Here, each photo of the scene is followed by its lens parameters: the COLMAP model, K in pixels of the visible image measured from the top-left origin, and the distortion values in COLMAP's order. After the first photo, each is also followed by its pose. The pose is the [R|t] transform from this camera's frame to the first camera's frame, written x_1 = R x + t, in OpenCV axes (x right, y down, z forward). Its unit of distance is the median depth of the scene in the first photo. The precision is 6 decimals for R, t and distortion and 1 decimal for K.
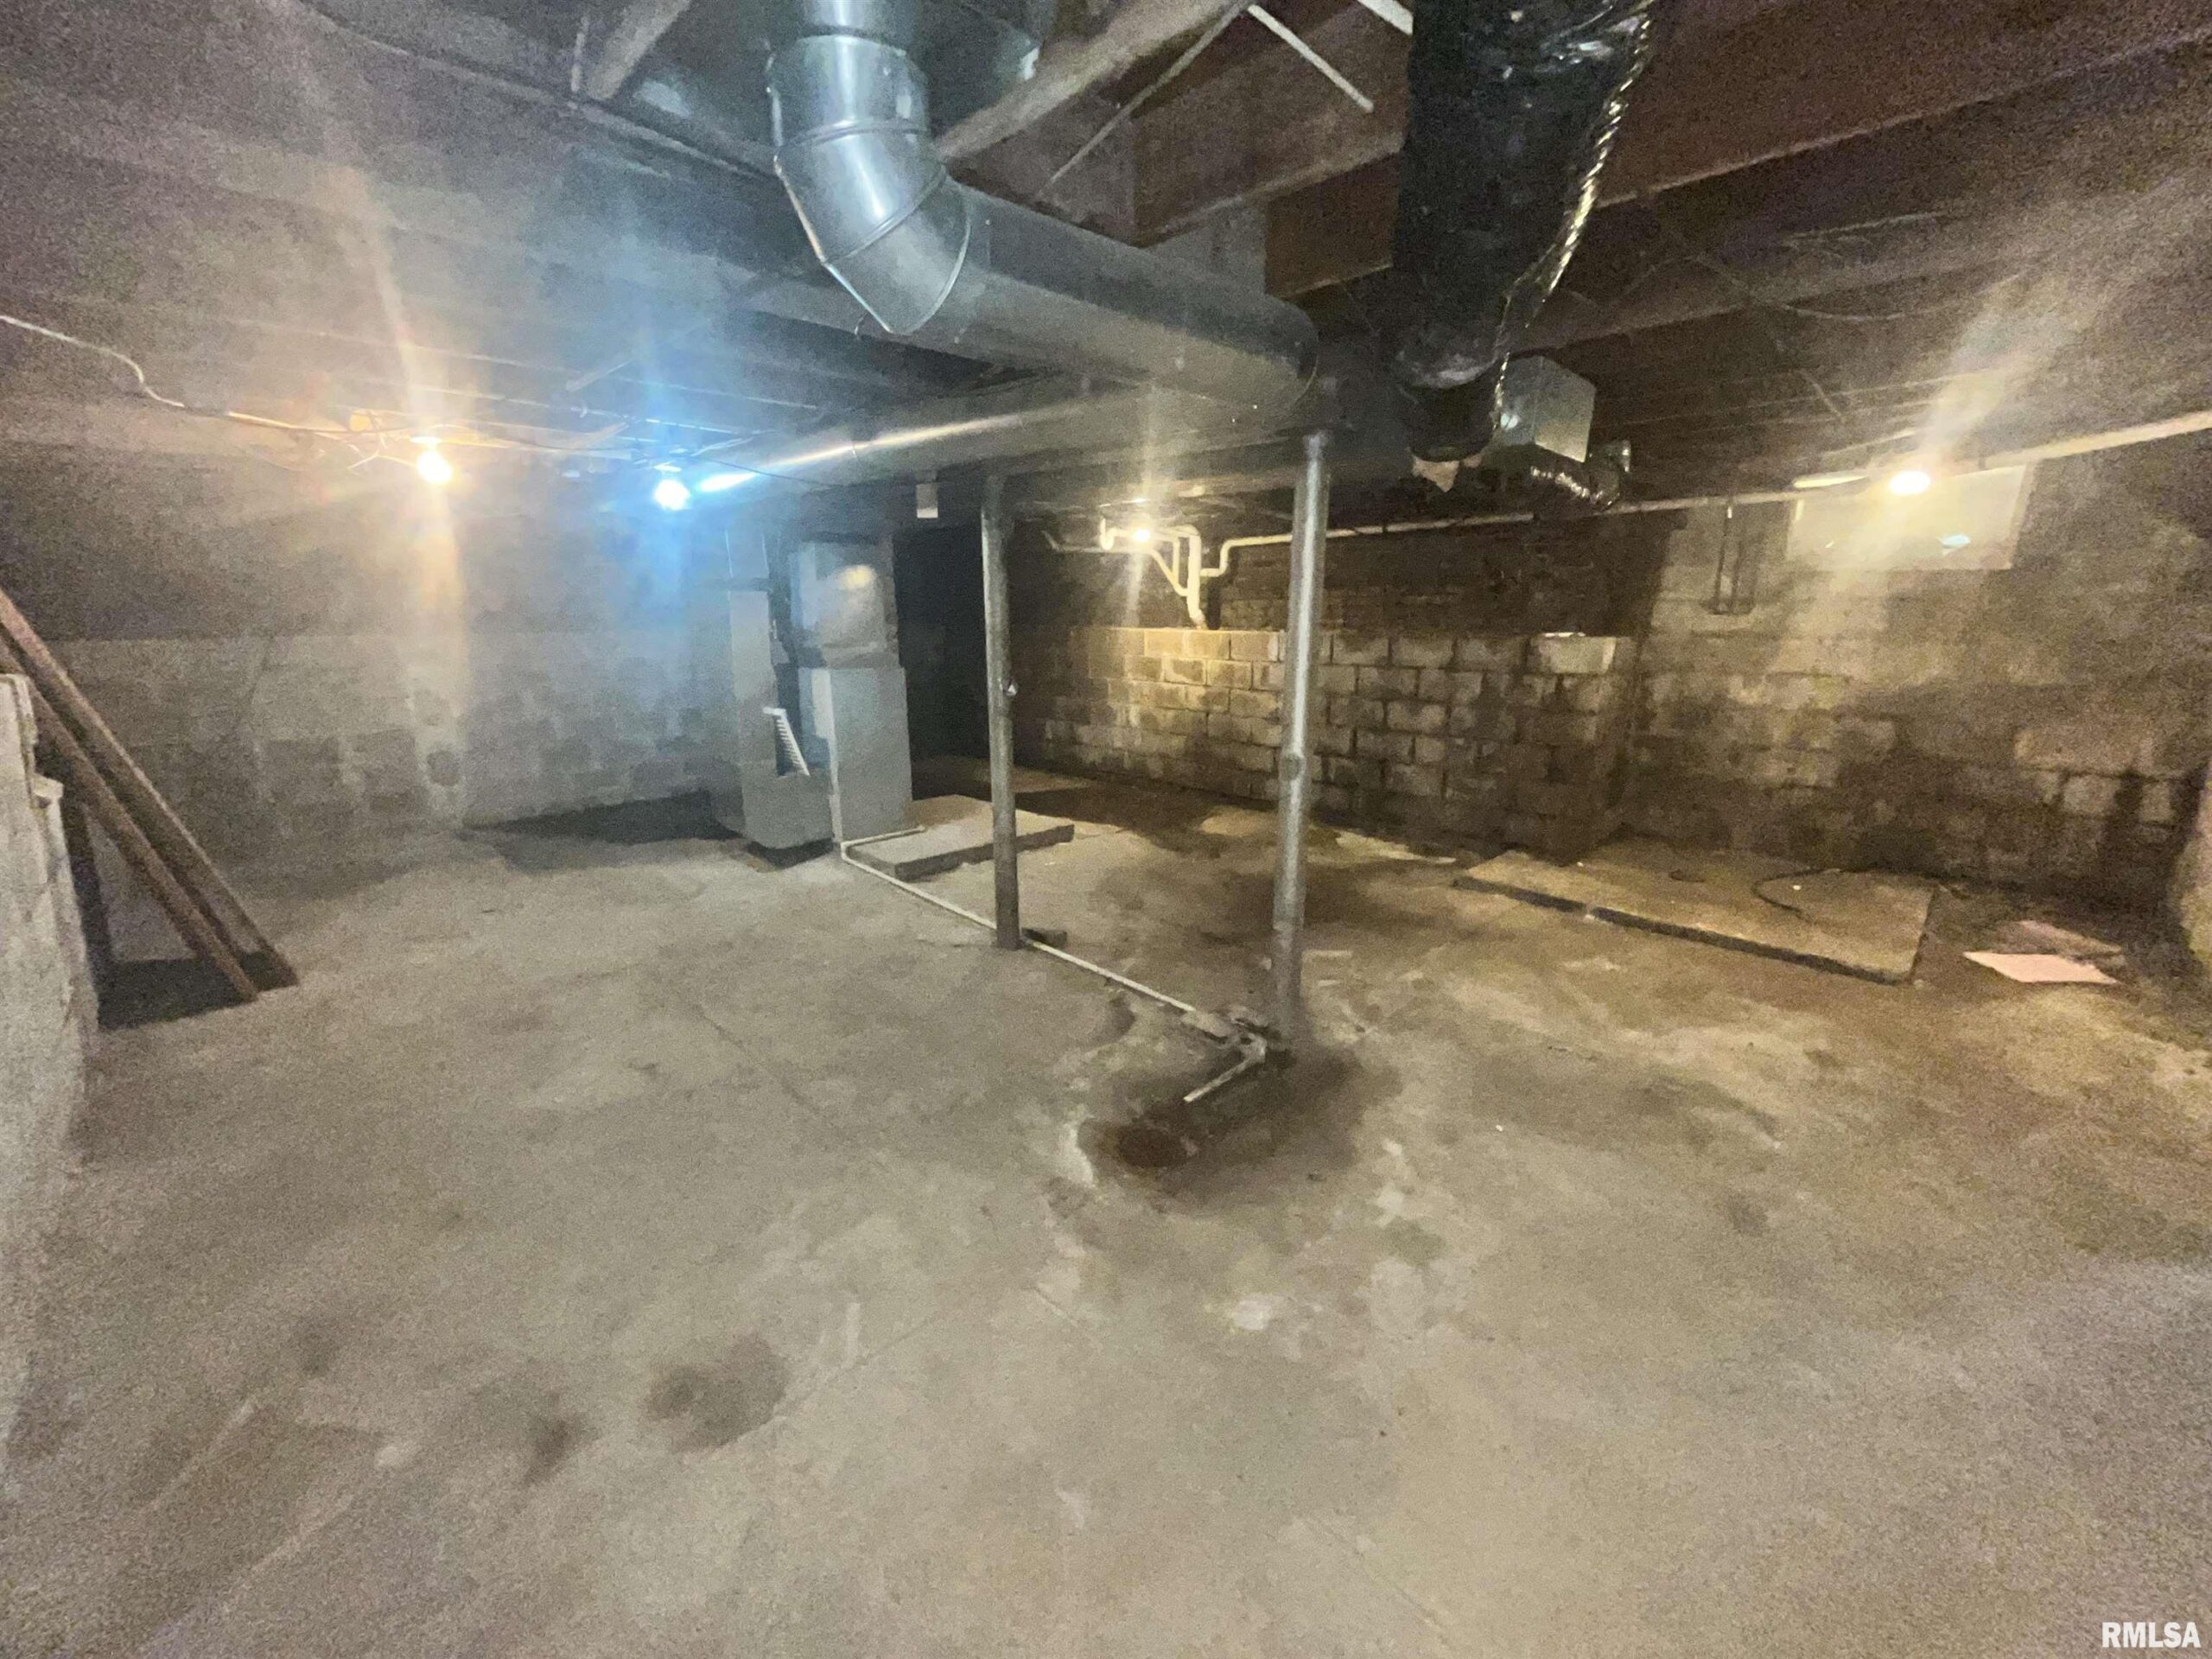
lens RADIAL K [[839.7, 0, 1101.5], [0, 839.7, 819.2], [0, 0, 1]] dist [-0.010055, 0.000001]
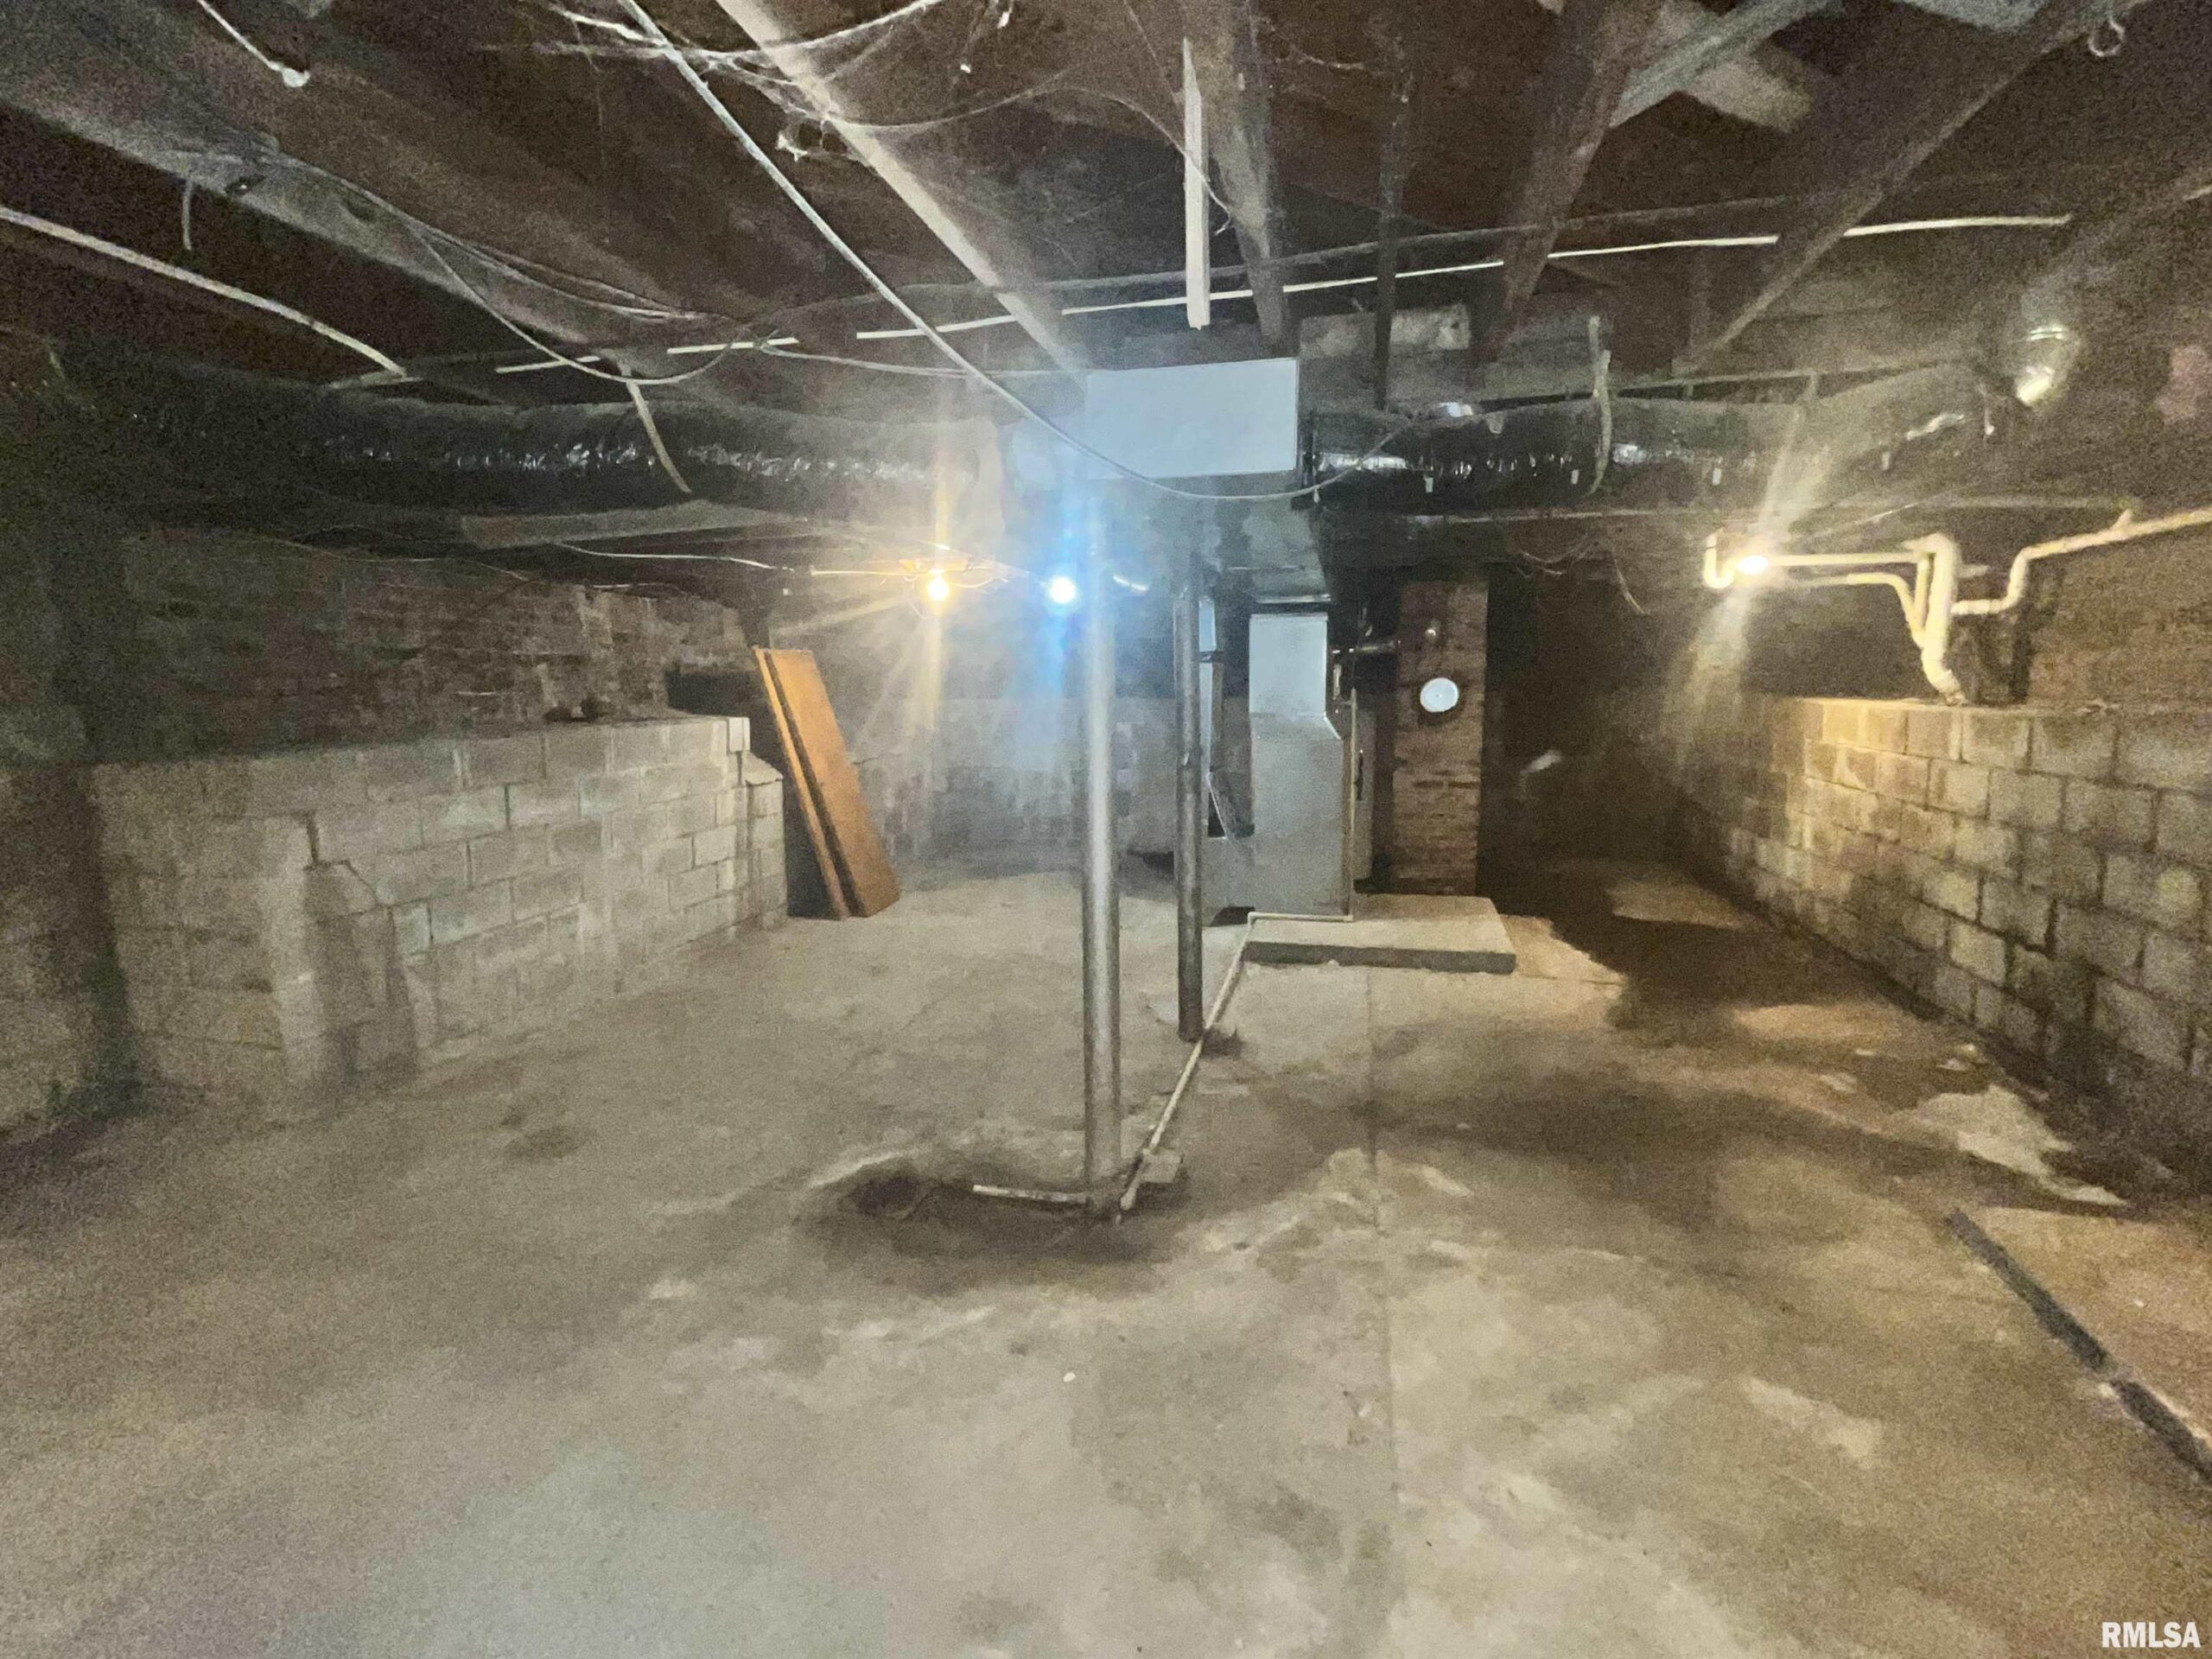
lens RADIAL K [[960.7, 0, 1101.9], [0, 960.7, 831.9], [0, 0, 1]] dist [-0.004099, -0.001588]
pose [[0.554545, 0.126722, -0.822449, 0.510571], [-0.189404, 0.981617, 0.023538, -0.057862], [0.810312, 0.142722, 0.568352, 0.215718]]
